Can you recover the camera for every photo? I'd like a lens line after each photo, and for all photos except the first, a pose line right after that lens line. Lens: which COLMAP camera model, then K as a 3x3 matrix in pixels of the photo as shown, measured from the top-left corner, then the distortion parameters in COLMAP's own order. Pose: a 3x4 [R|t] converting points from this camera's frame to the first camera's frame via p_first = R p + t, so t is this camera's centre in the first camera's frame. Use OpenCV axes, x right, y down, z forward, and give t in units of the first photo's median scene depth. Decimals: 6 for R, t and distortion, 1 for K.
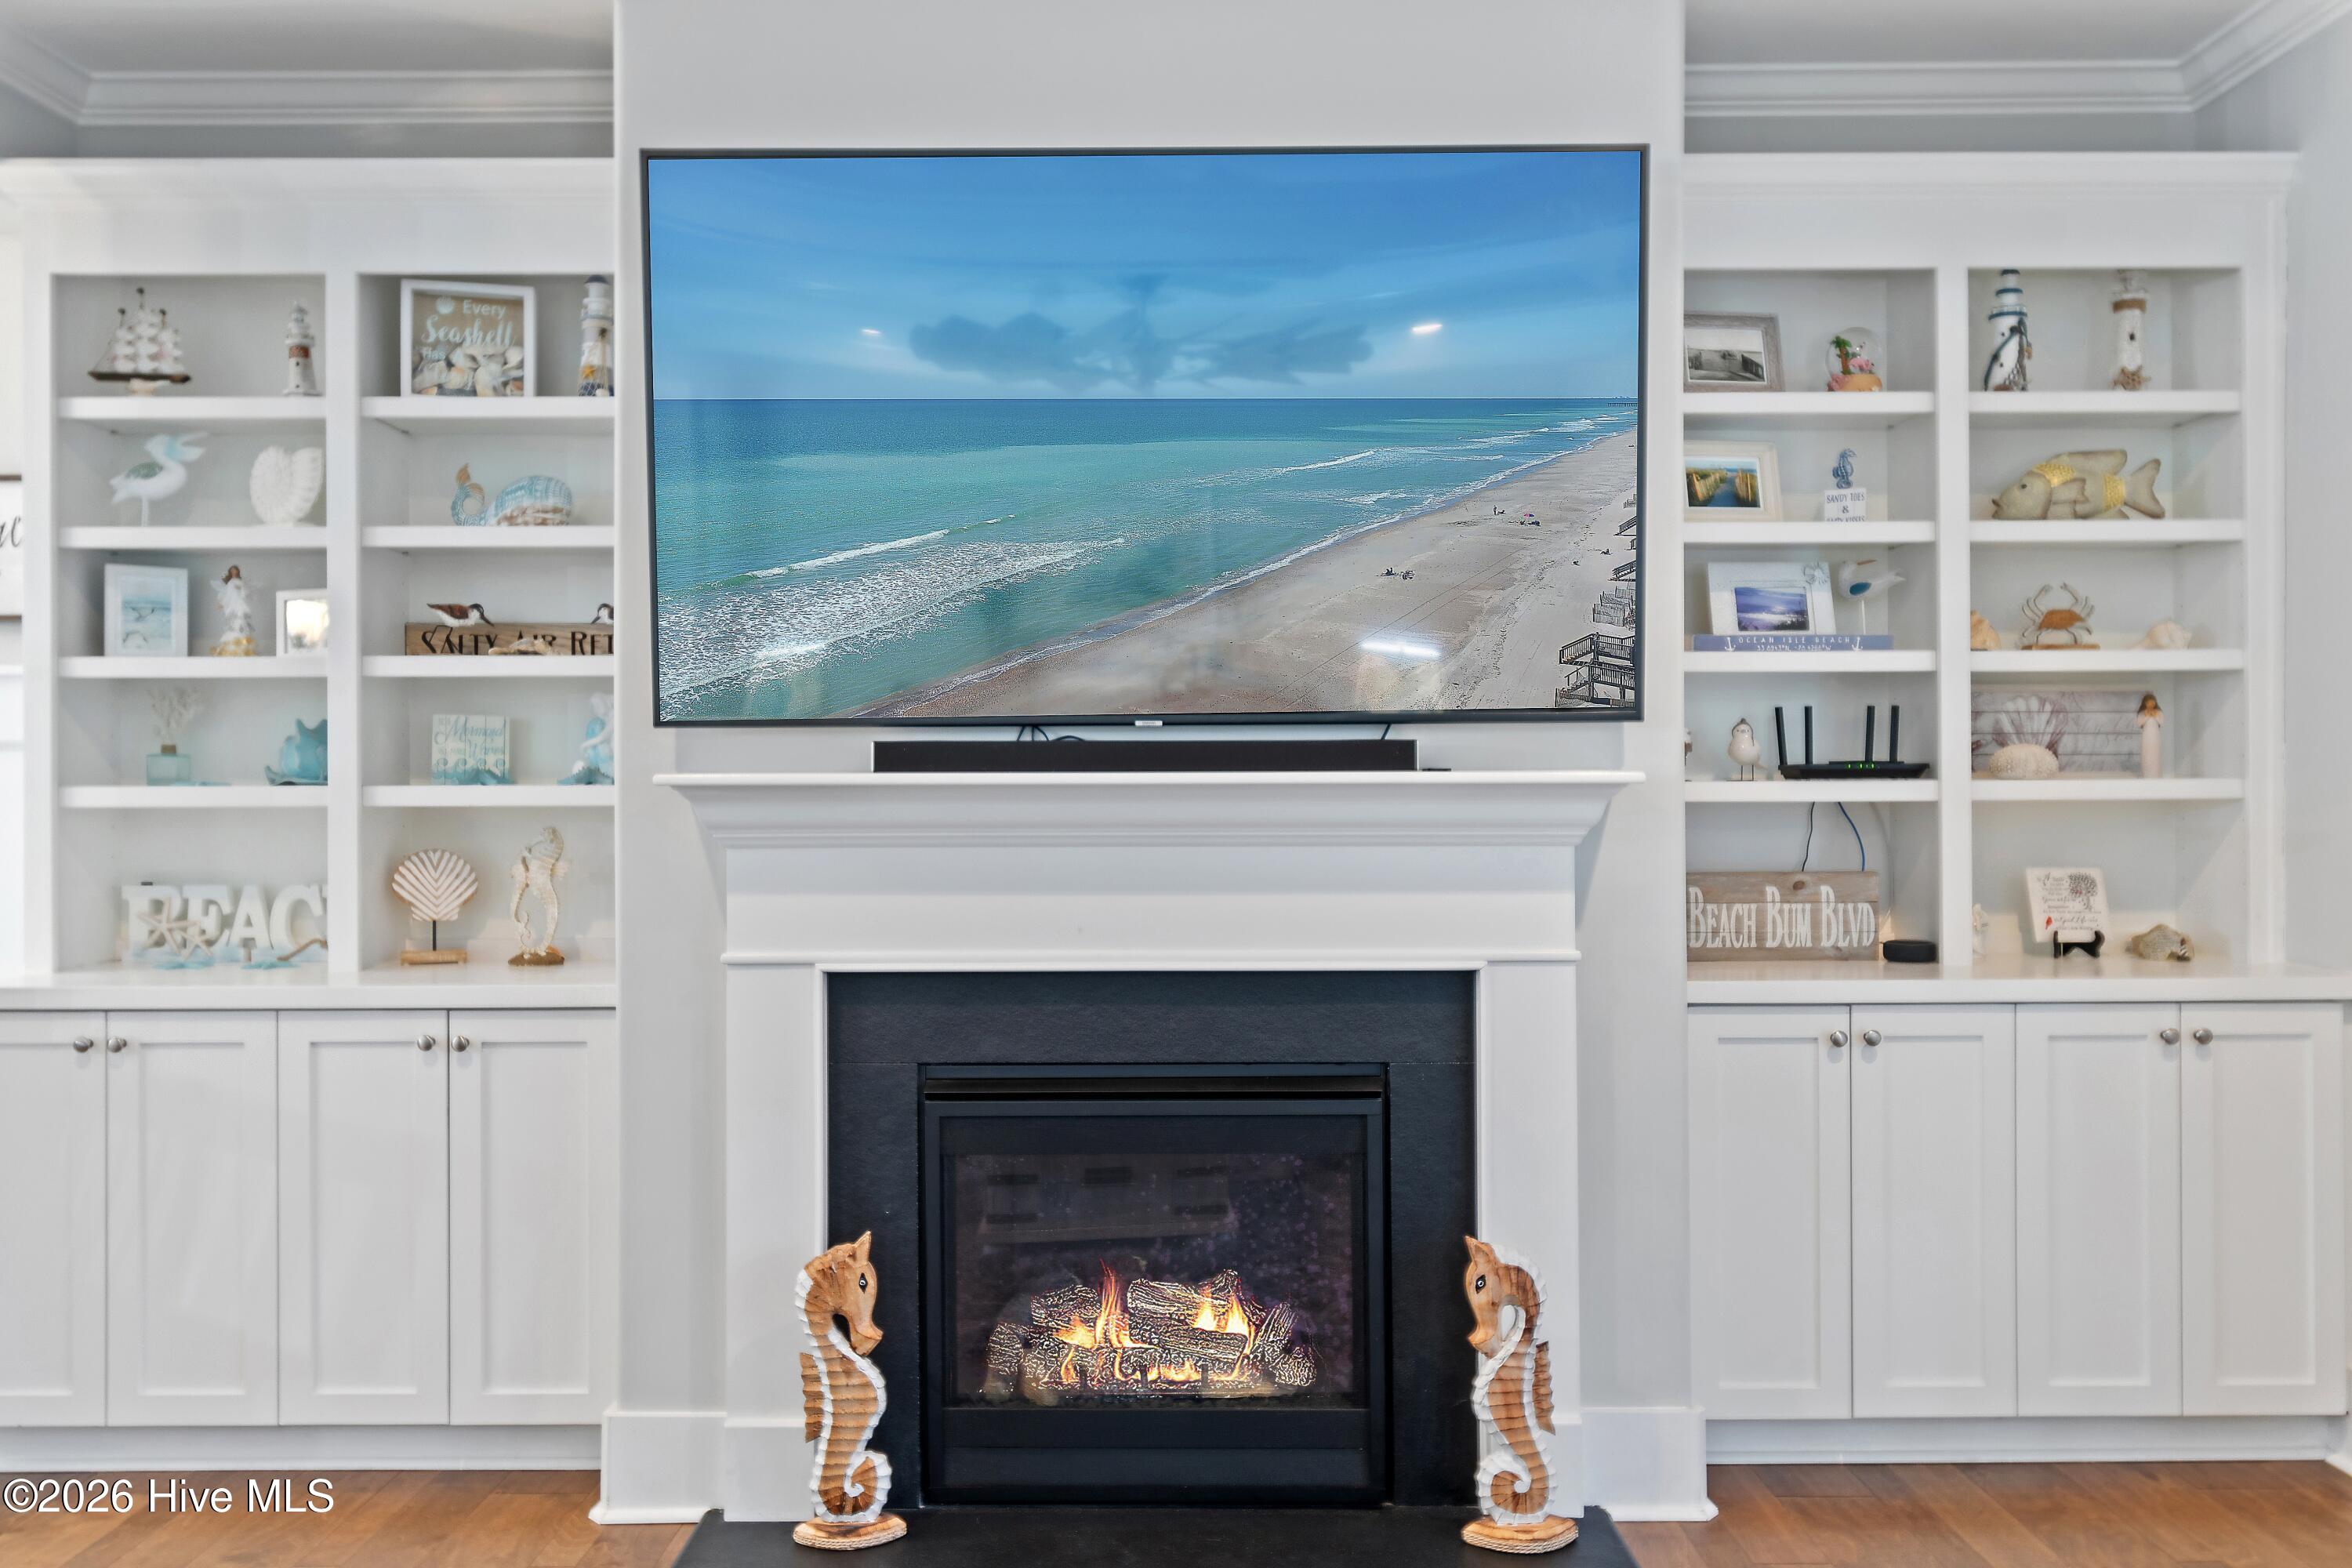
lens RADIAL K [[1842.8, 0, 1181.4], [0, 1842.8, 725.2], [0, 0, 1]] dist [0.002522, -0.000253]
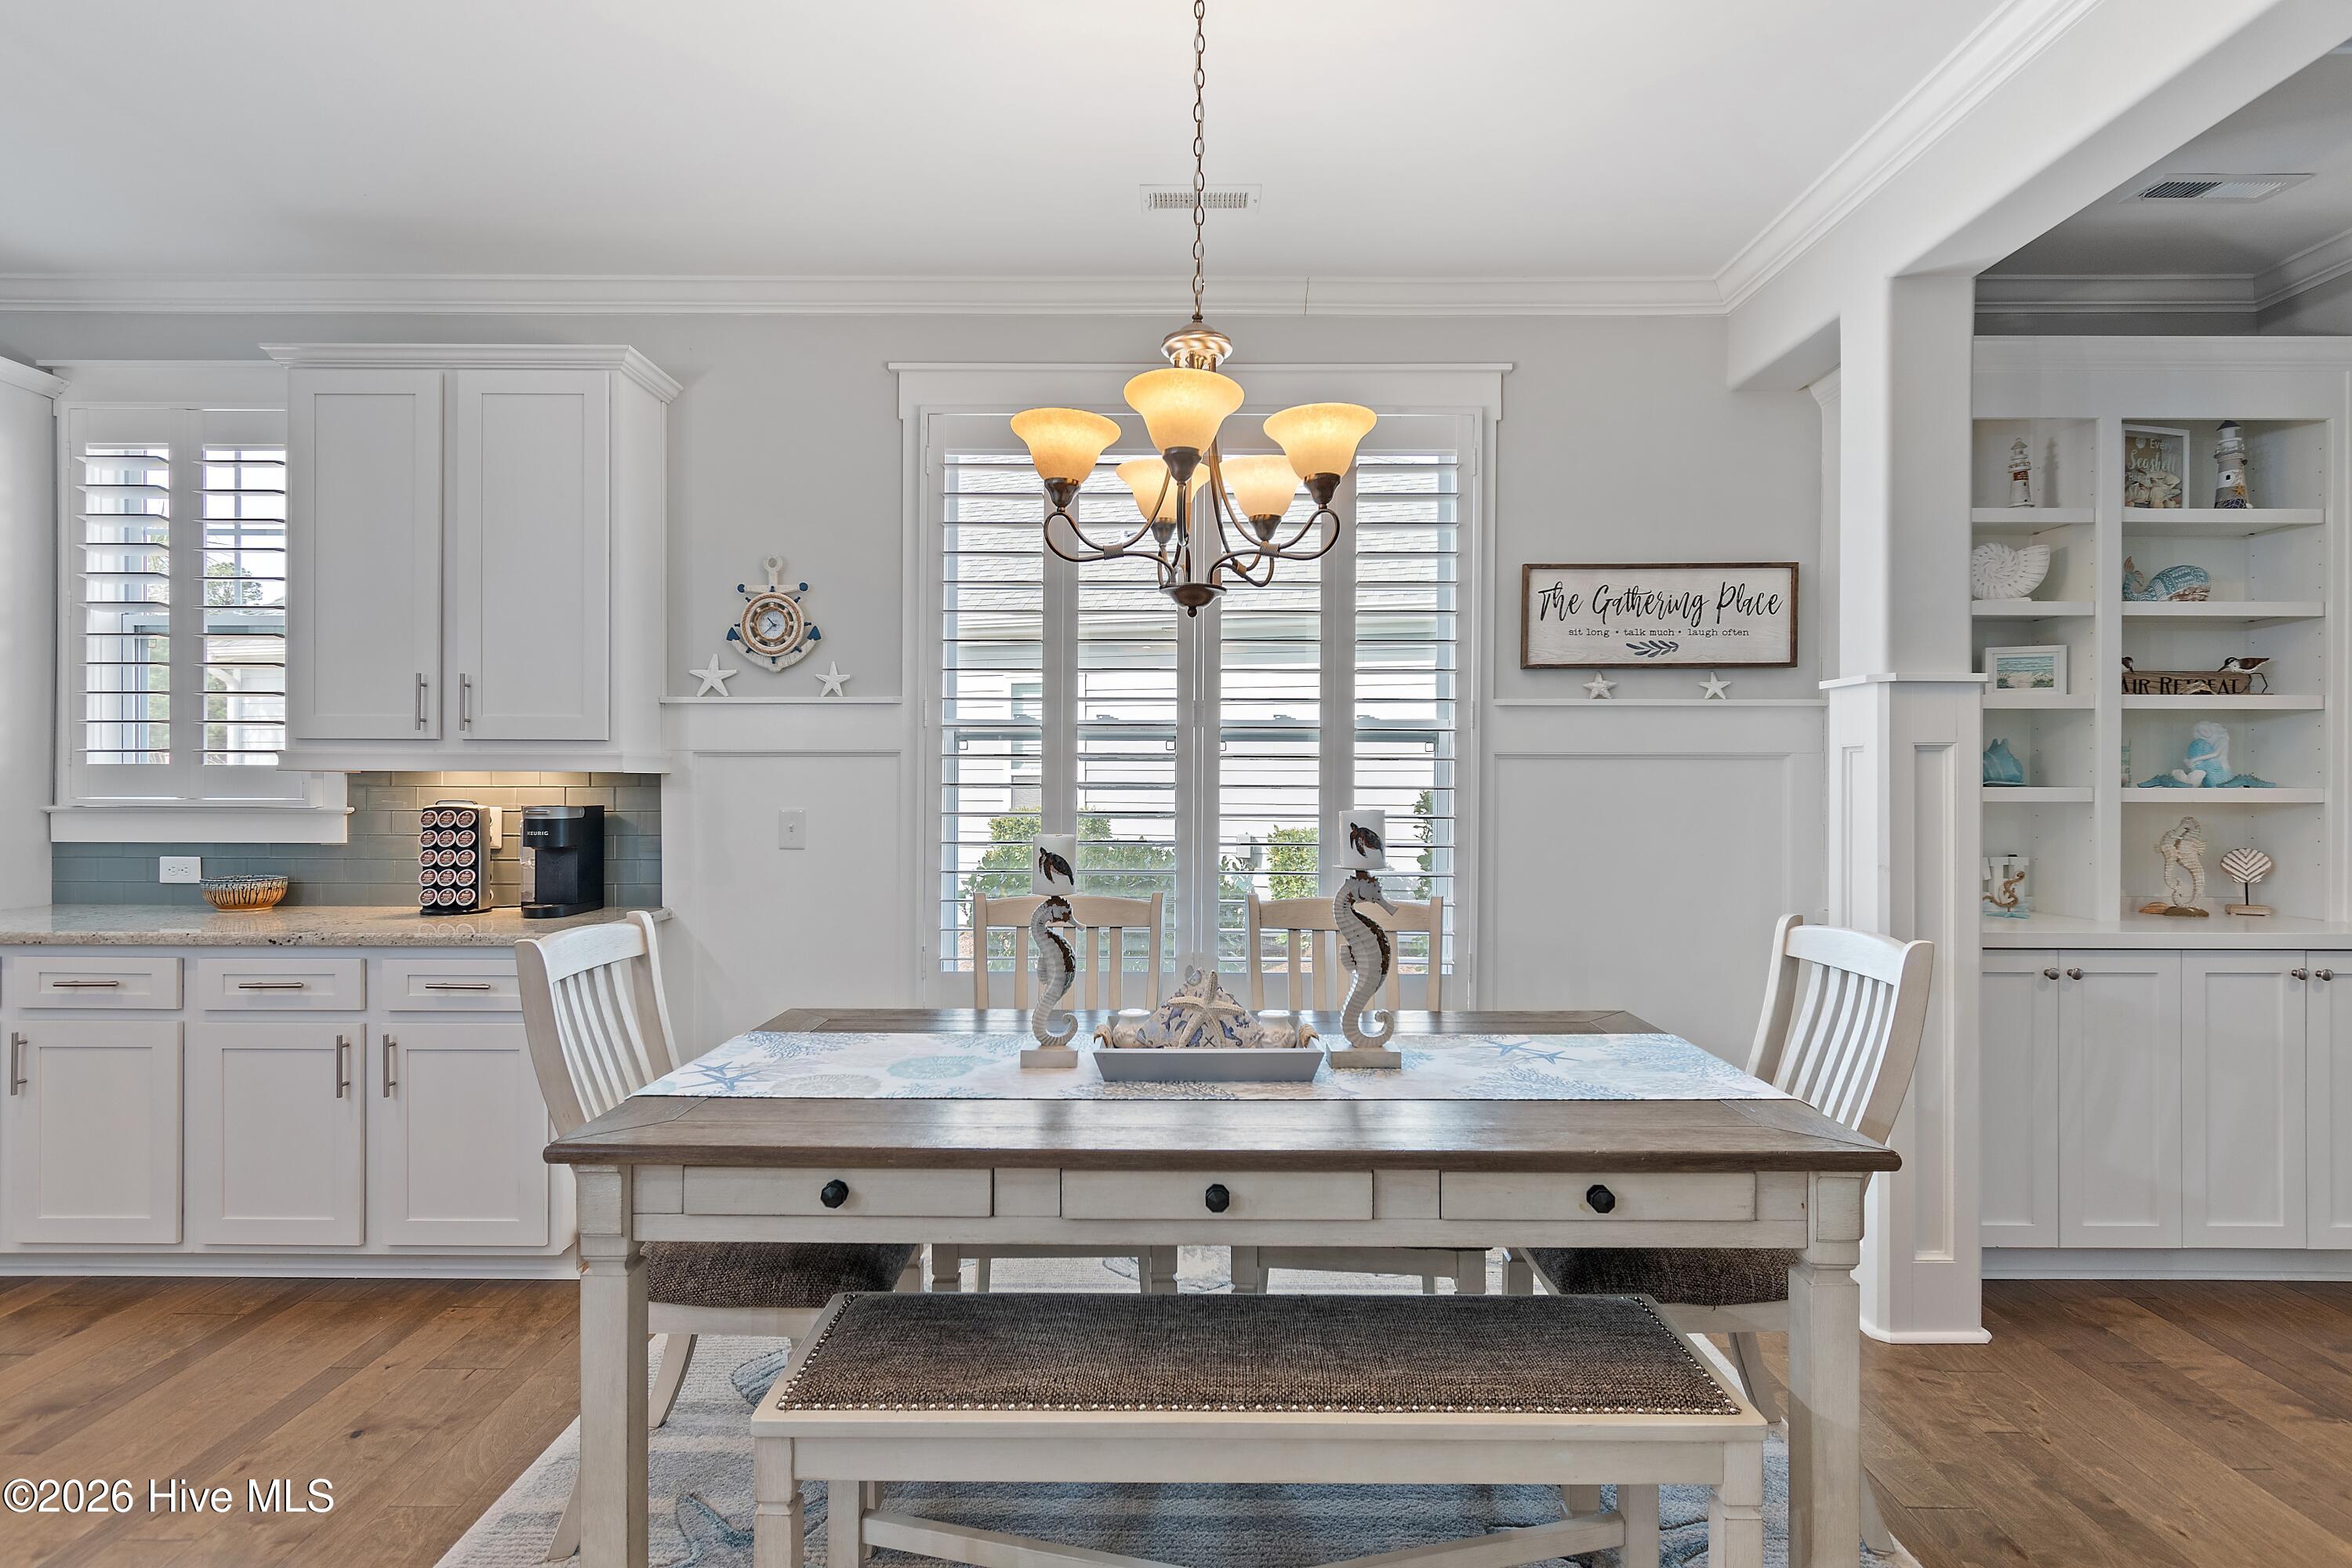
lens RADIAL K [[1323.5, 0, 1180.1], [0, 1323.5, 737.3], [0, 0, 1]] dist [0.001791, 0.000750]
pose [[0.999949, 0.010044, -0.000480, -1.108780], [-0.010045, 0.999945, -0.003017, 0.005117], [0.000449, 0.003022, 0.999995, 0.000612]]
